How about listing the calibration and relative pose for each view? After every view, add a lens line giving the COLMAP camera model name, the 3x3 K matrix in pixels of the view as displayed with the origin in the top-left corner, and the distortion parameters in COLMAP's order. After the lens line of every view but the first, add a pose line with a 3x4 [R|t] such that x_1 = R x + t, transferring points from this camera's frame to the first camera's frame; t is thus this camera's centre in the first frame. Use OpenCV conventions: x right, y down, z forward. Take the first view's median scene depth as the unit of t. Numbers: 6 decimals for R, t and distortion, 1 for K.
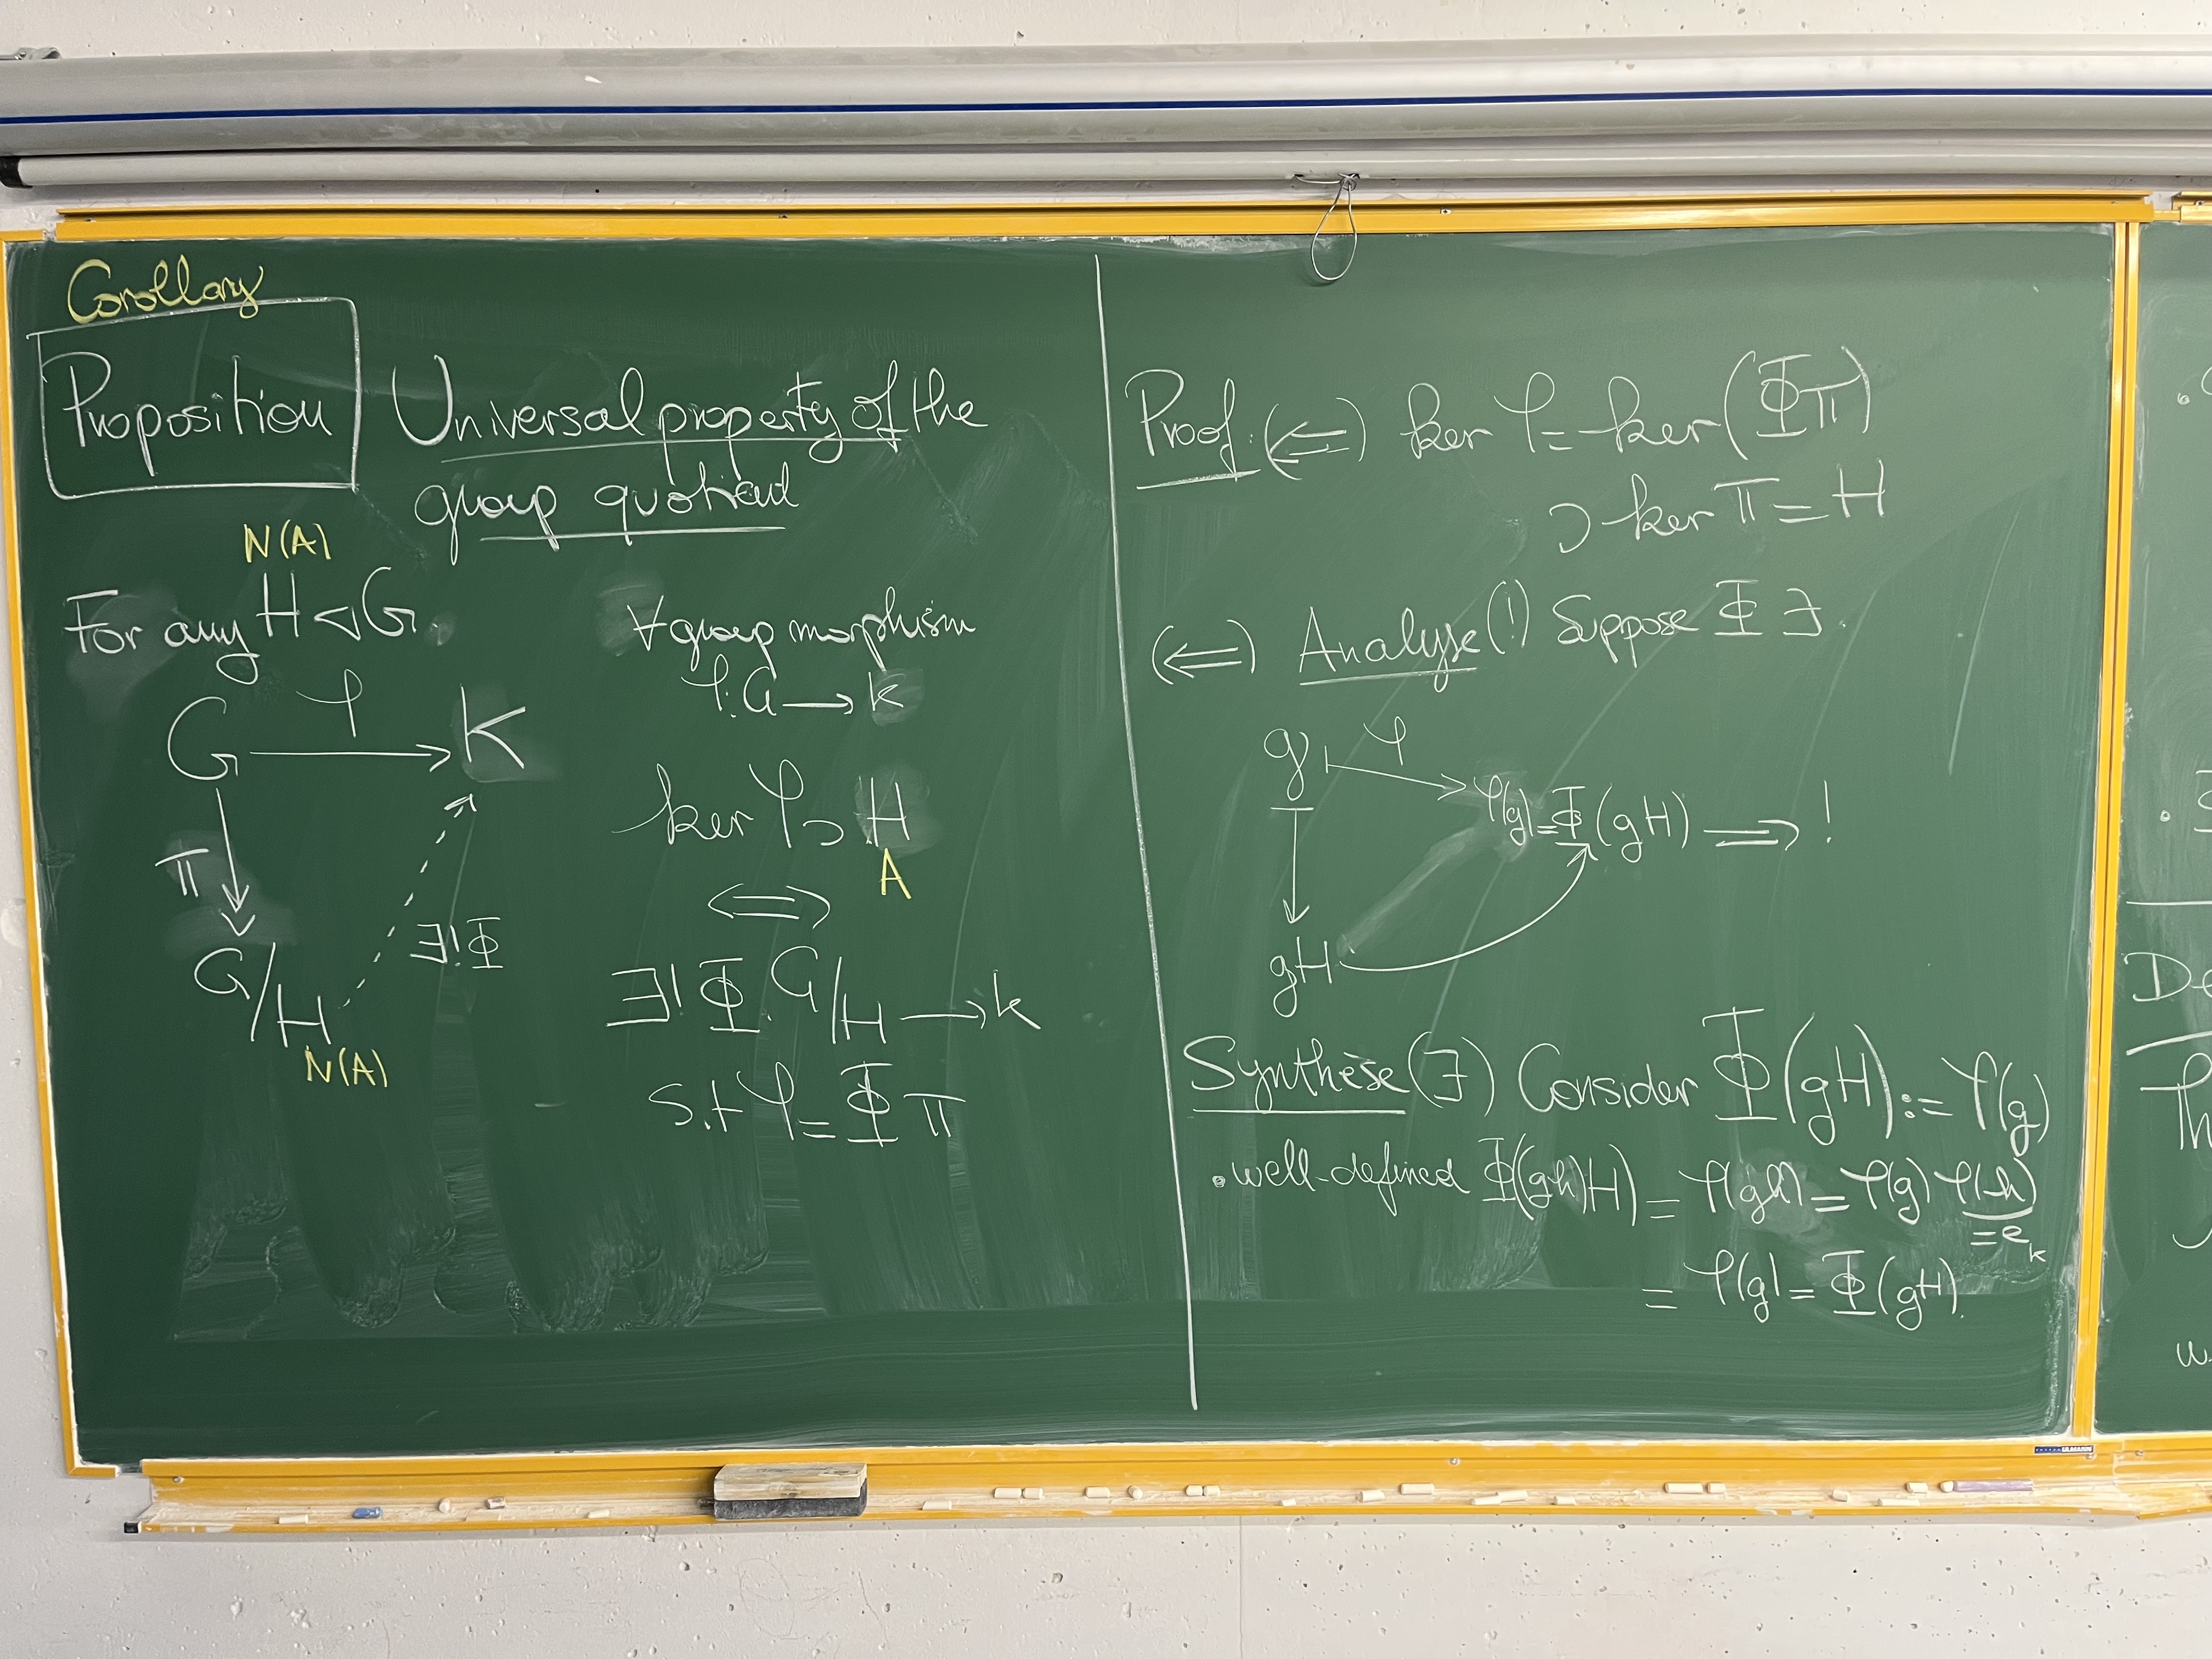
lens RADIAL K [[1721.8, 0, 1106.0], [0, 1721.8, 829.5], [0, 0, 1]] dist [0.118312, -0.163217]
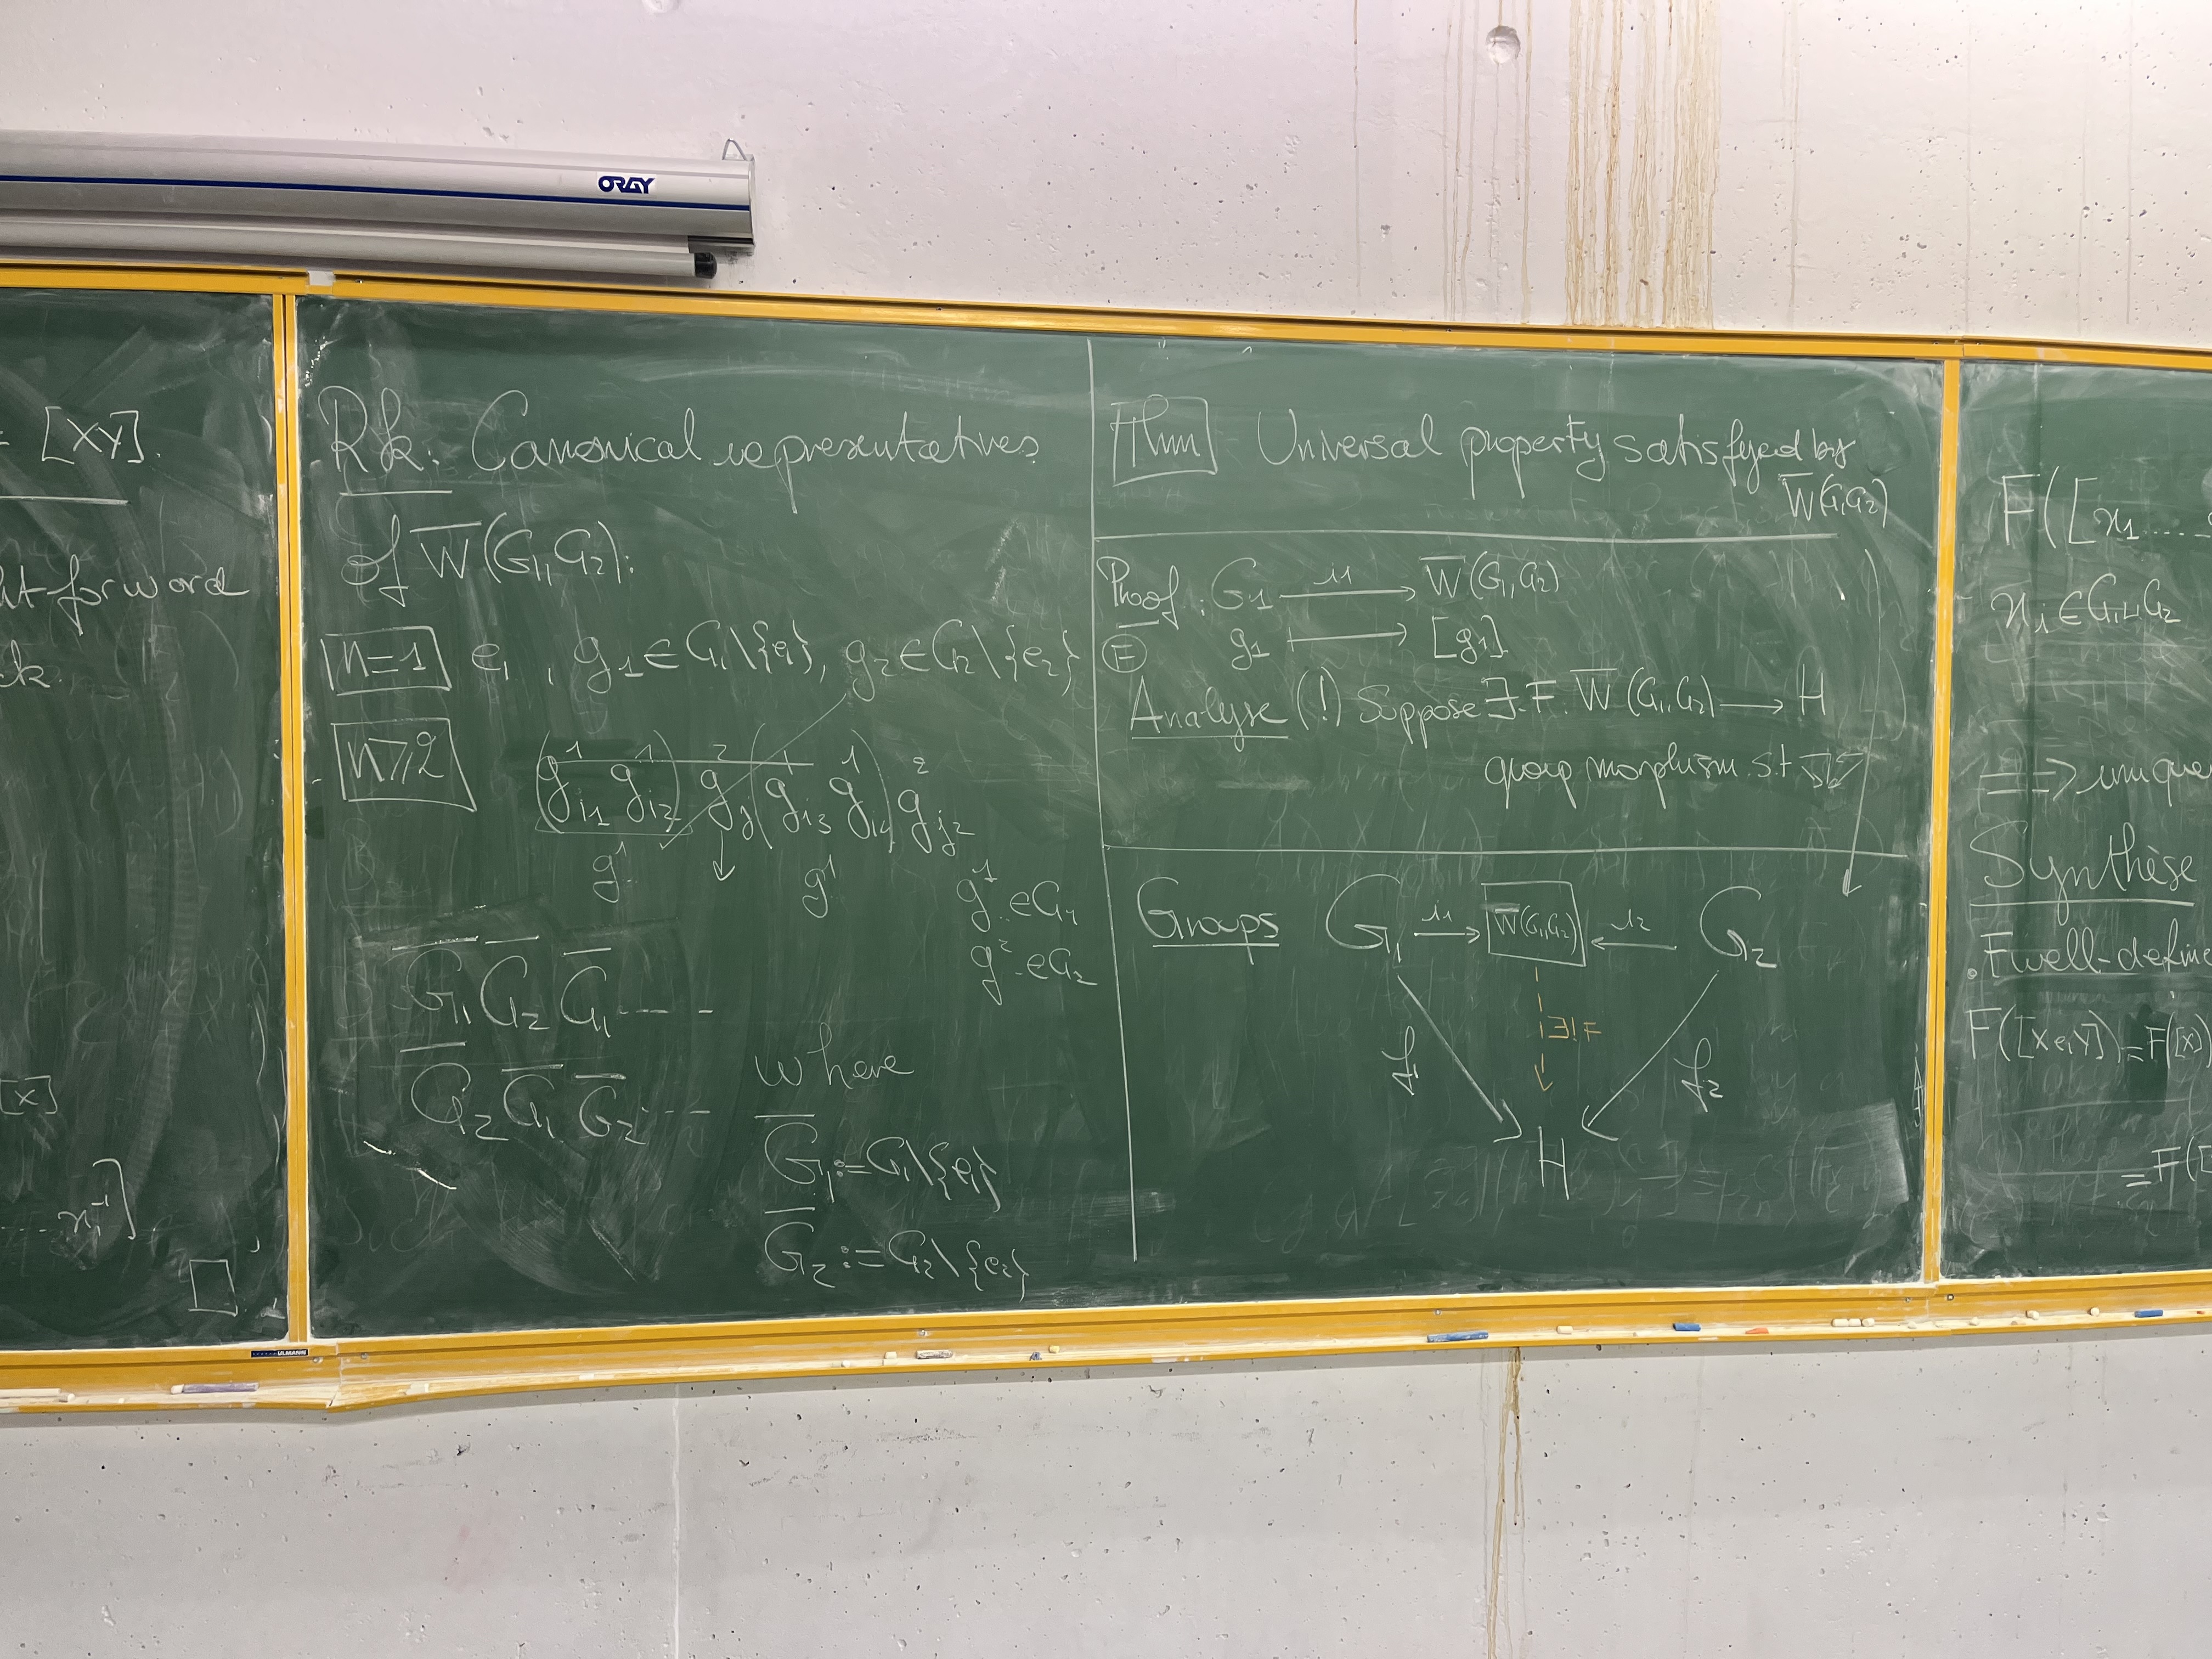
lens RADIAL K [[1721.8, 0, 1106.0], [0, 1721.8, 829.5], [0, 0, 1]] dist [0.118312, -0.163217]
pose [[0.993823, 0.009857, 0.110541, 0.959073], [-0.005039, 0.999028, -0.043782, 0.060411], [-0.110865, 0.042955, 0.992907, -0.212421]]
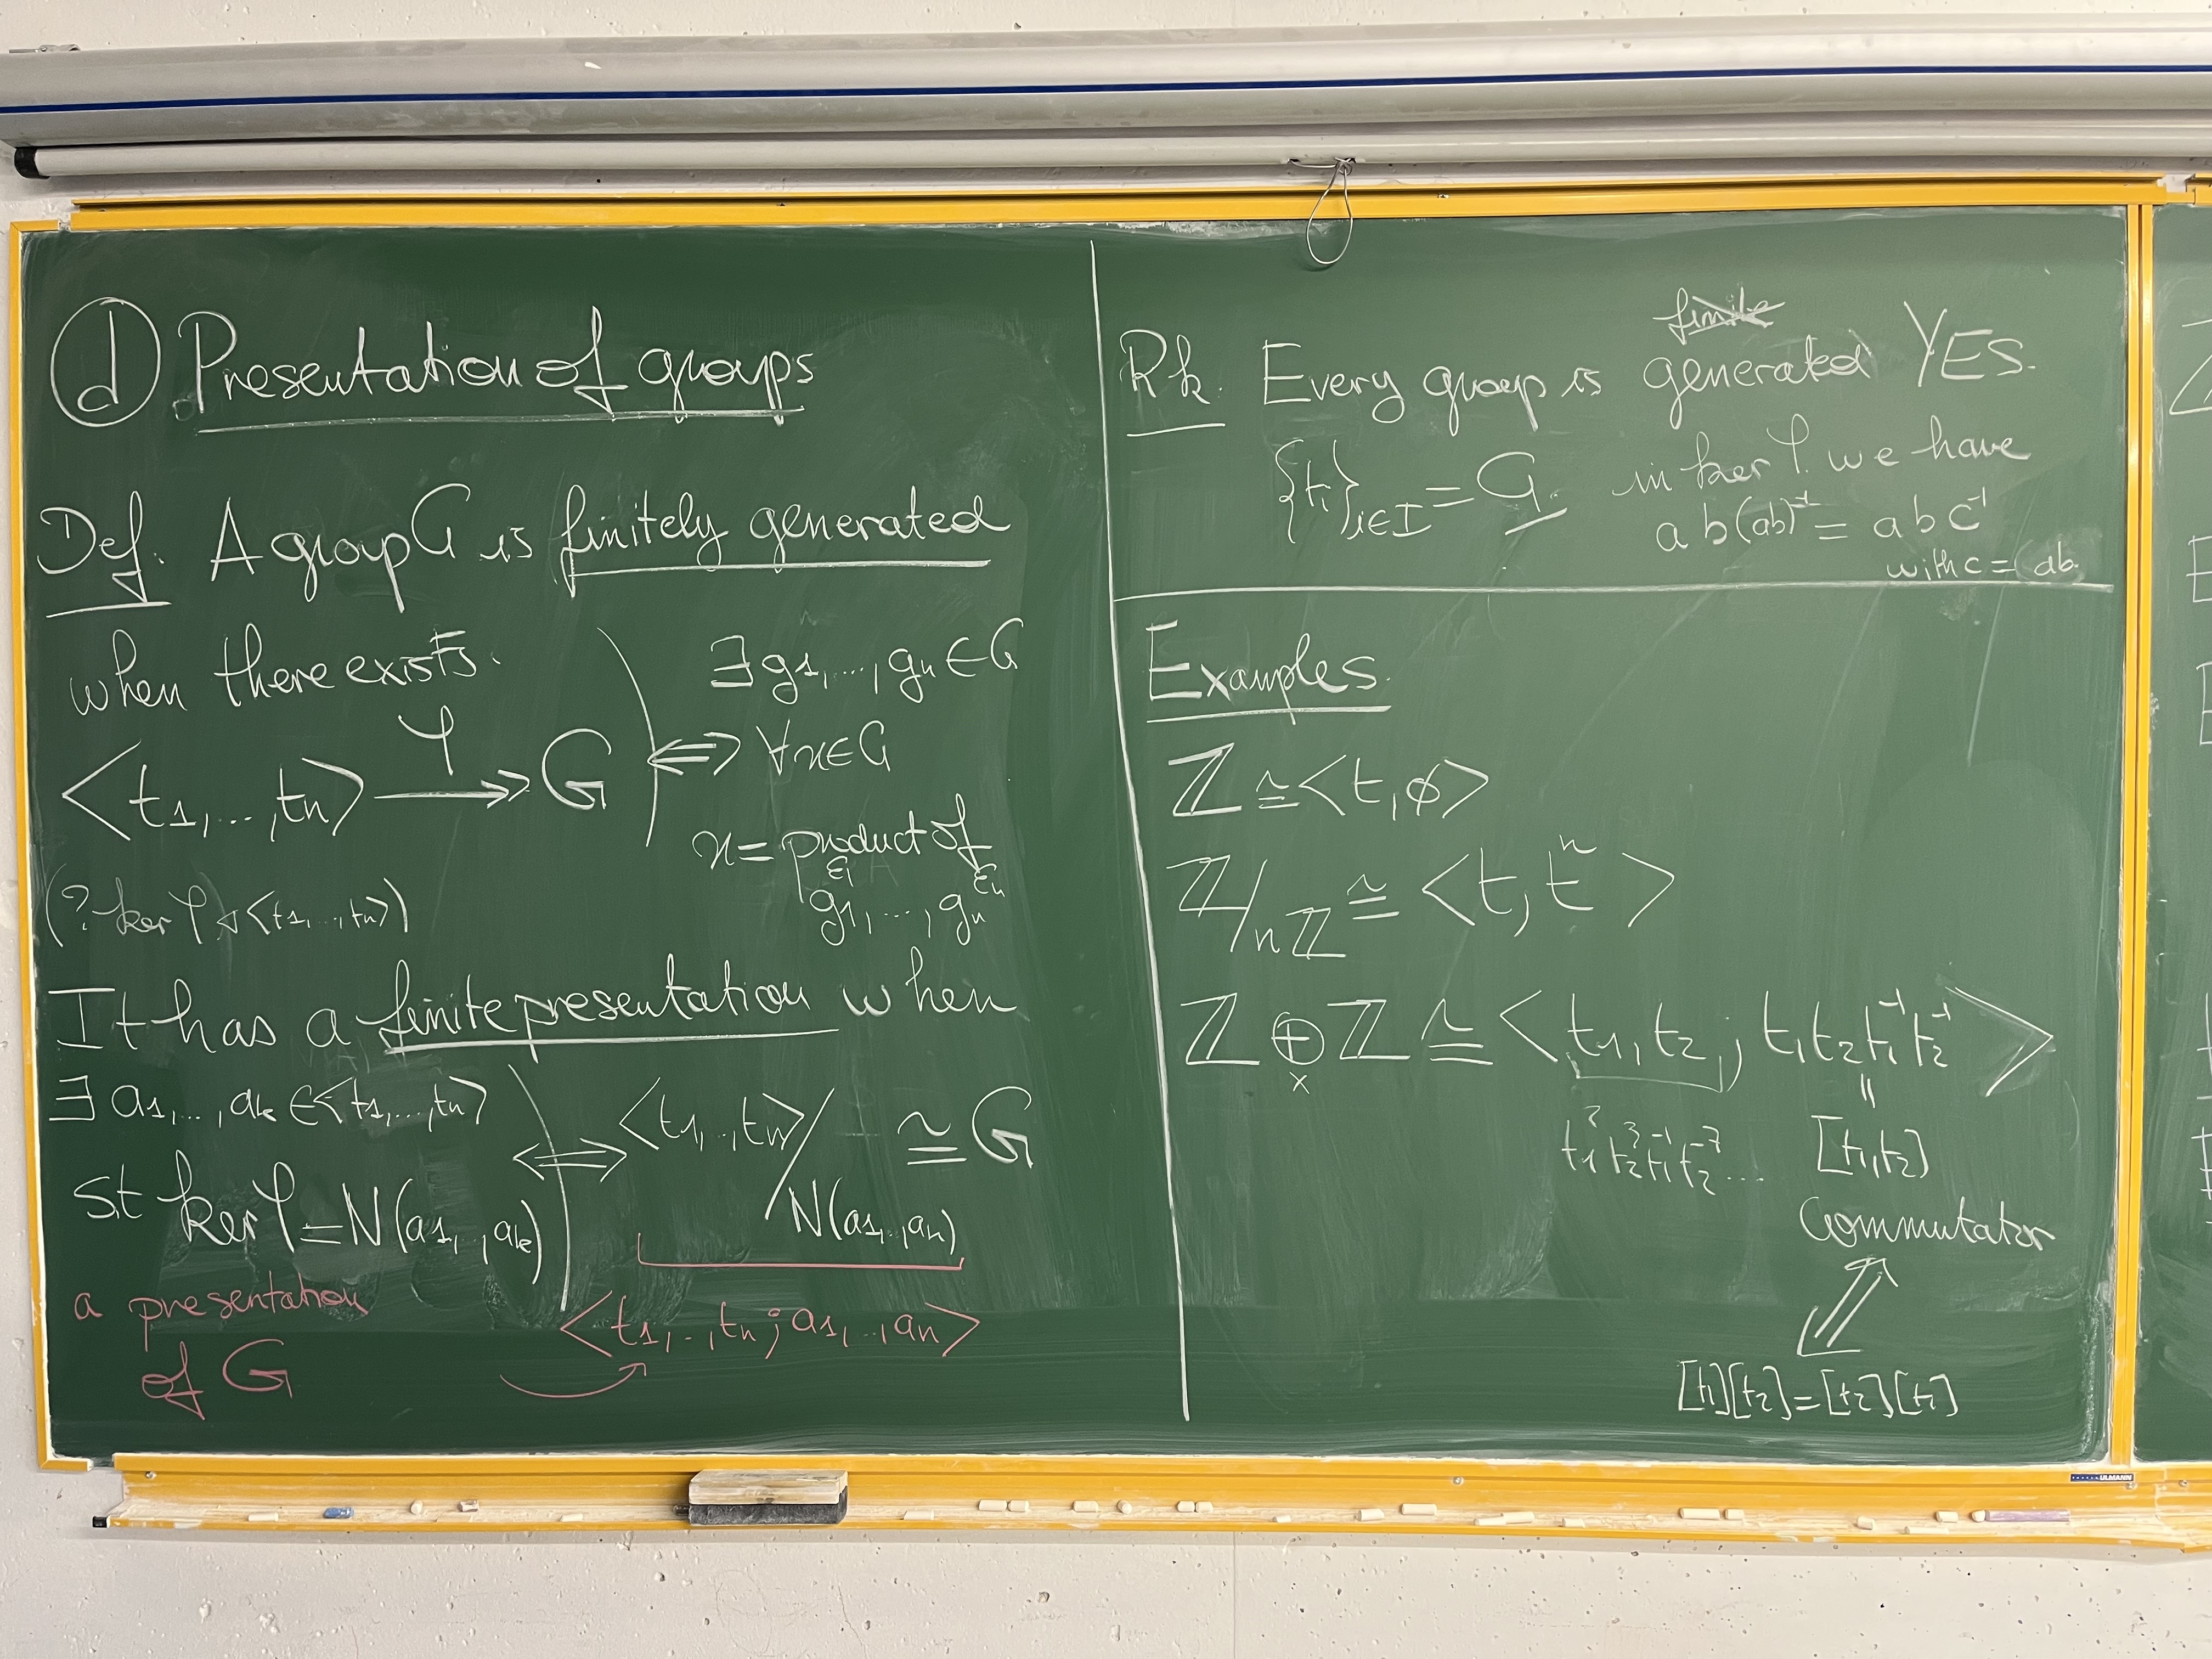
lens RADIAL K [[1721.8, 0, 1106.0], [0, 1721.8, 829.5], [0, 0, 1]] dist [0.118312, -0.163217]
pose [[0.999503, 0.006572, -0.030831, 0.034184], [-0.008118, 0.998702, -0.050293, 0.055436], [0.030460, 0.050518, 0.998259, 0.018497]]
